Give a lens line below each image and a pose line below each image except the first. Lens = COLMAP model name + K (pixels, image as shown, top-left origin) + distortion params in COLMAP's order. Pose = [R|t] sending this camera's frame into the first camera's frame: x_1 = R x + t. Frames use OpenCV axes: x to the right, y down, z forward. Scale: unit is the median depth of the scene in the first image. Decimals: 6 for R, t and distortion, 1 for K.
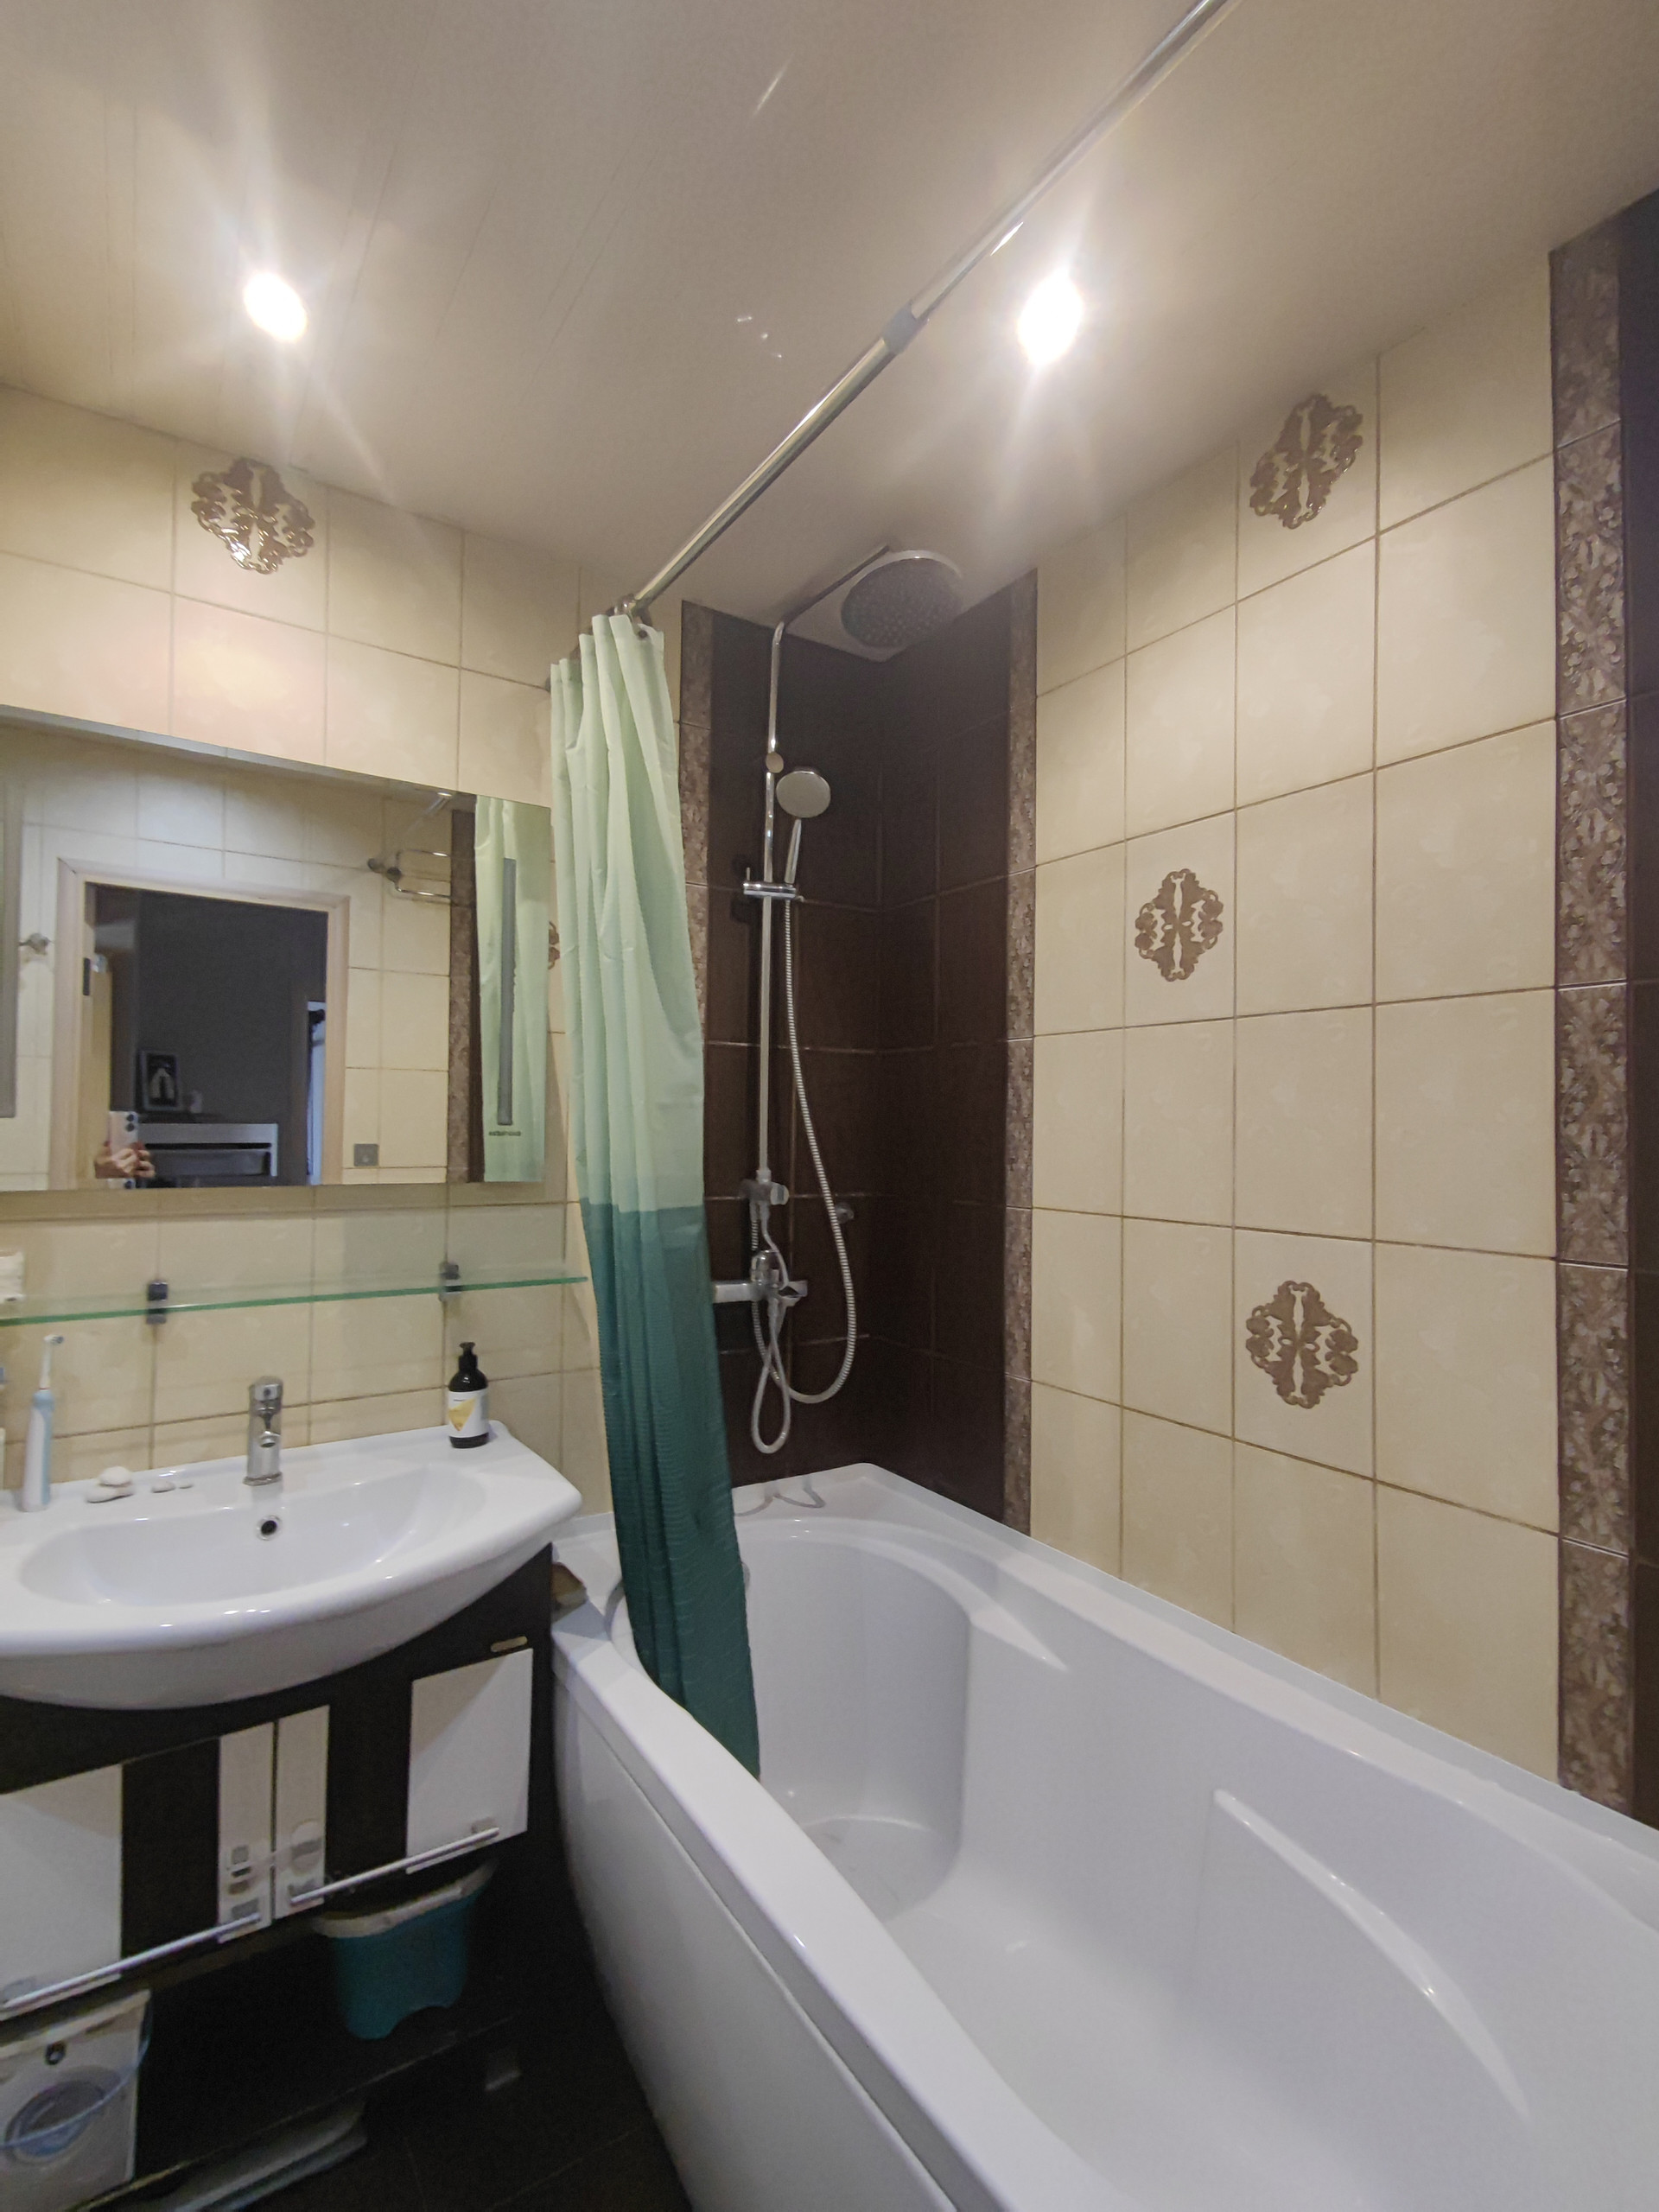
lens RADIAL K [[1033.3, 0, 836.2], [0, 1033.3, 1111.1], [0, 0, 1]] dist [0.017426, -0.013155]
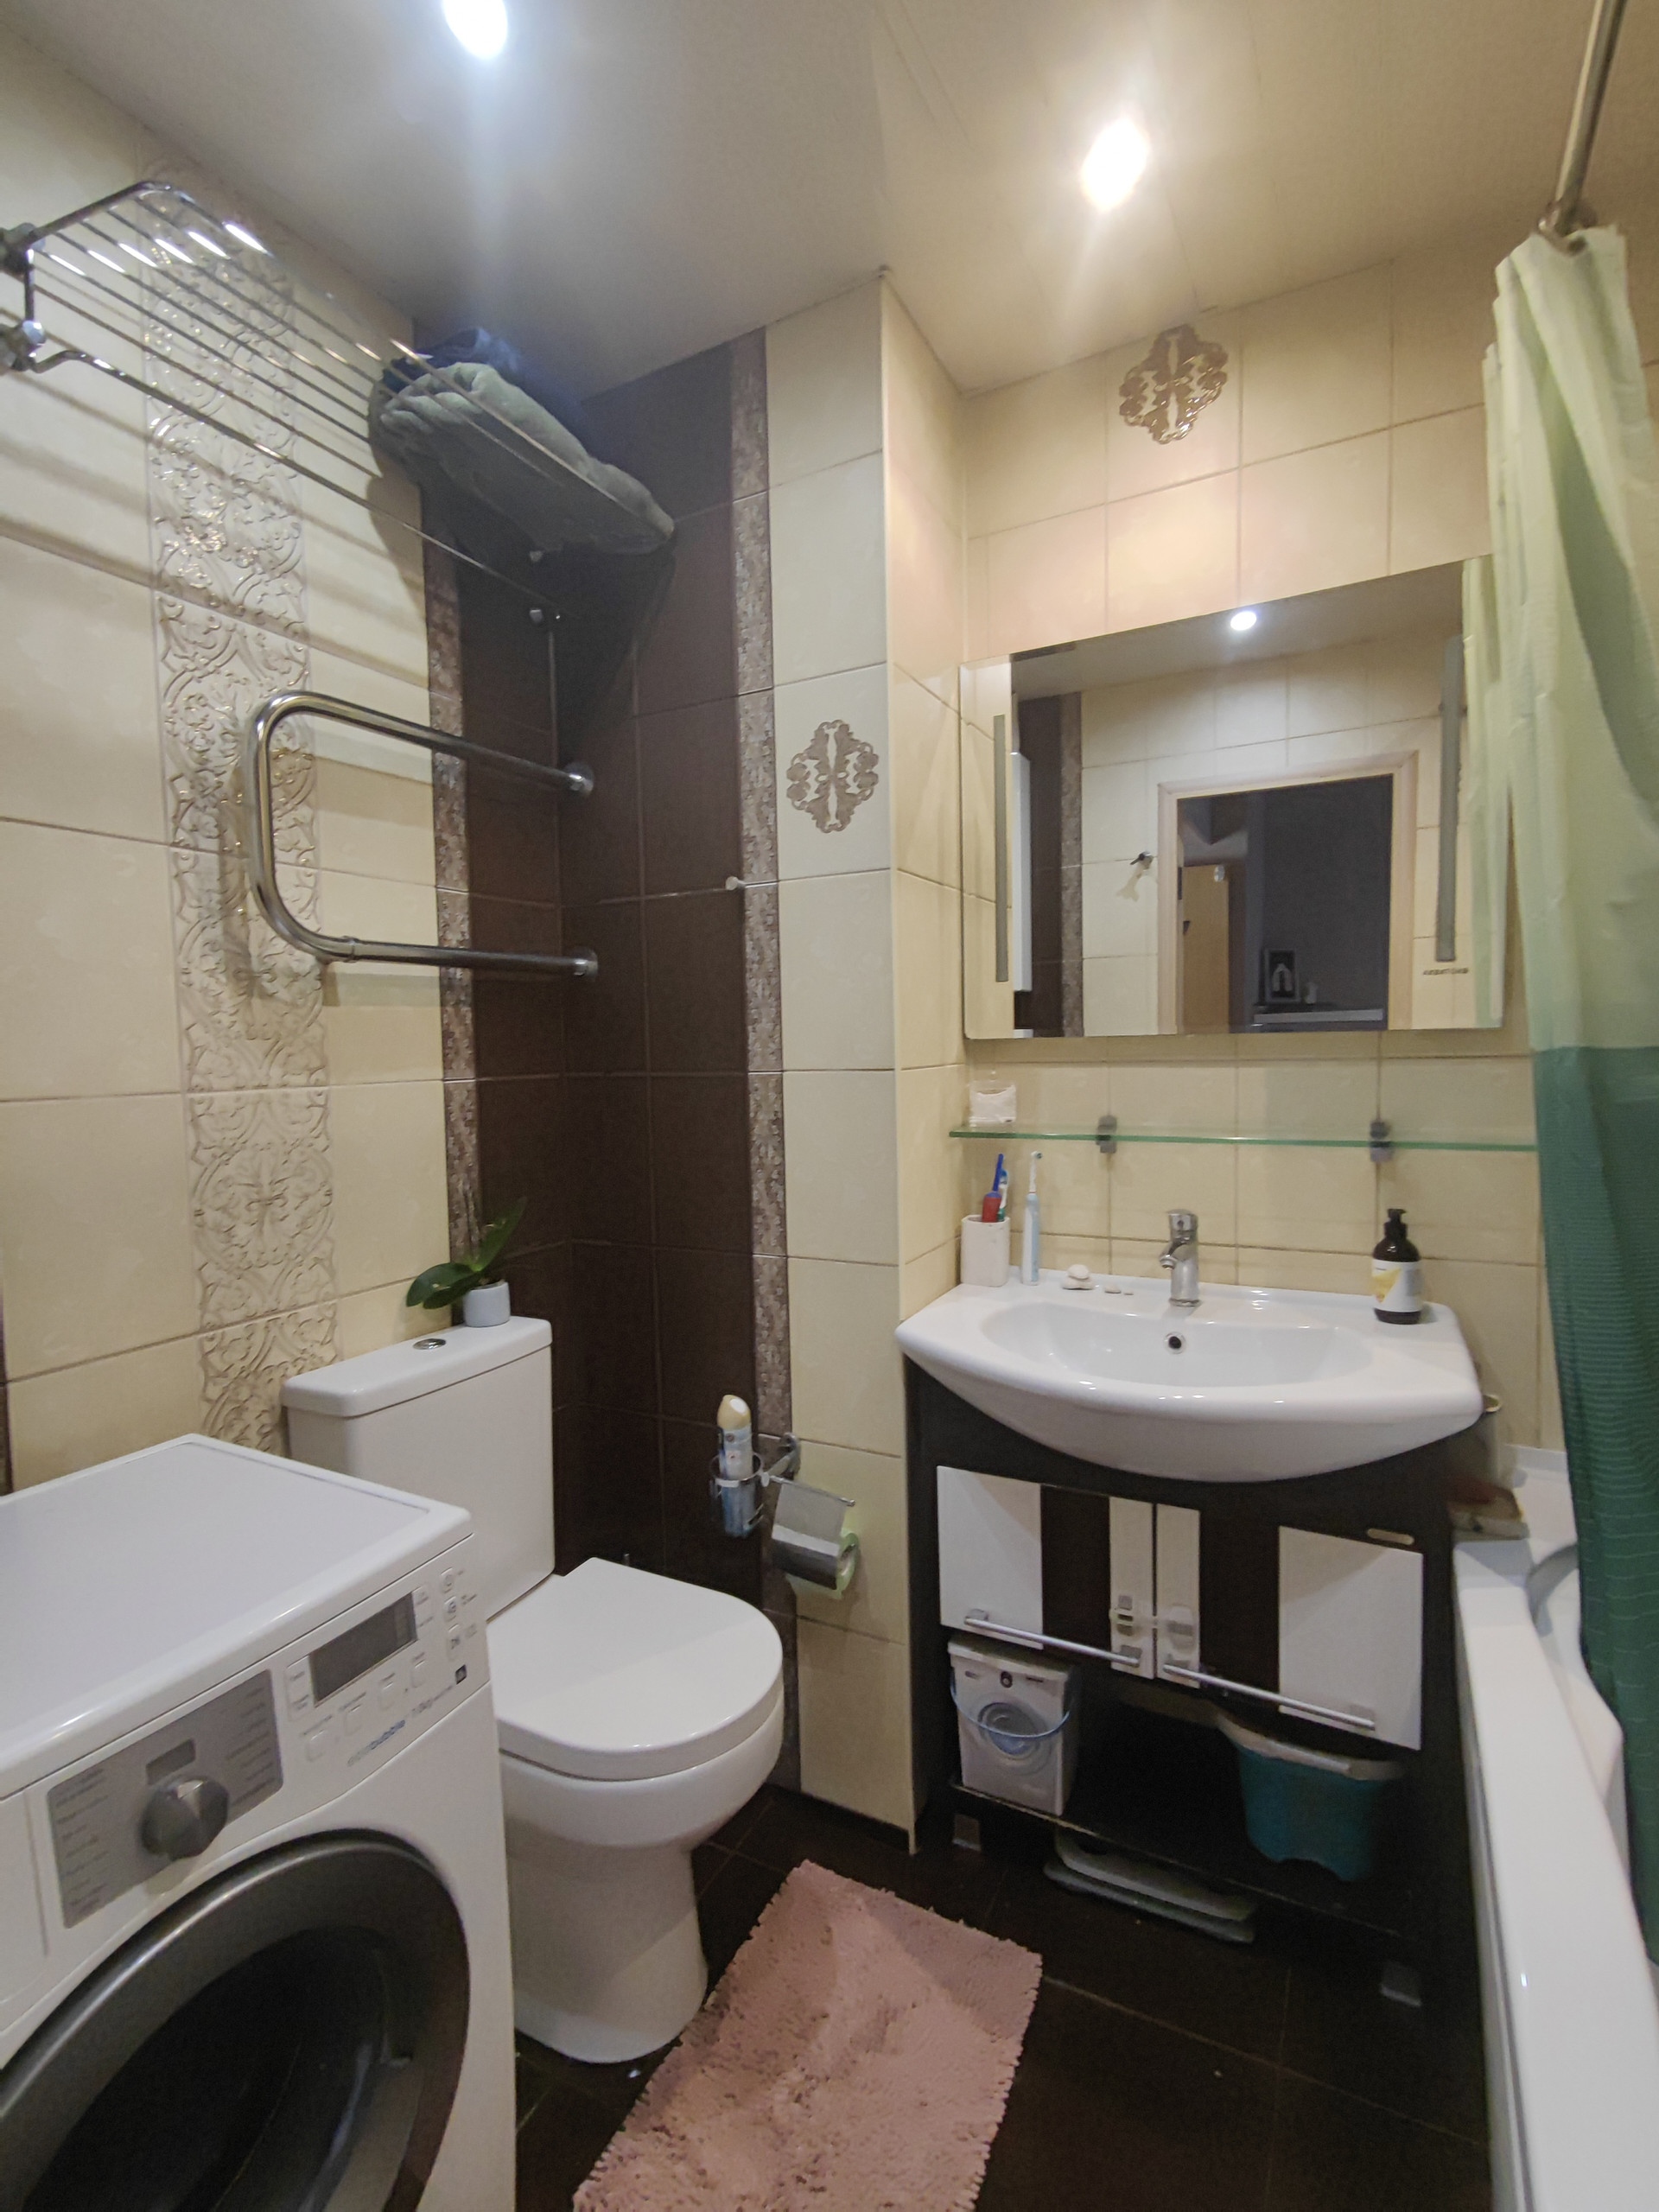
lens RADIAL K [[1033.3, 0, 819.1], [0, 1033.3, 1115.1], [0, 0, 1]] dist [0.017426, -0.013155]
pose [[0.457634, 0.035301, -0.888439, 0.238937], [0.041109, 0.997303, 0.060802, 0.077386], [0.888190, -0.064348, 0.454949, 0.177605]]
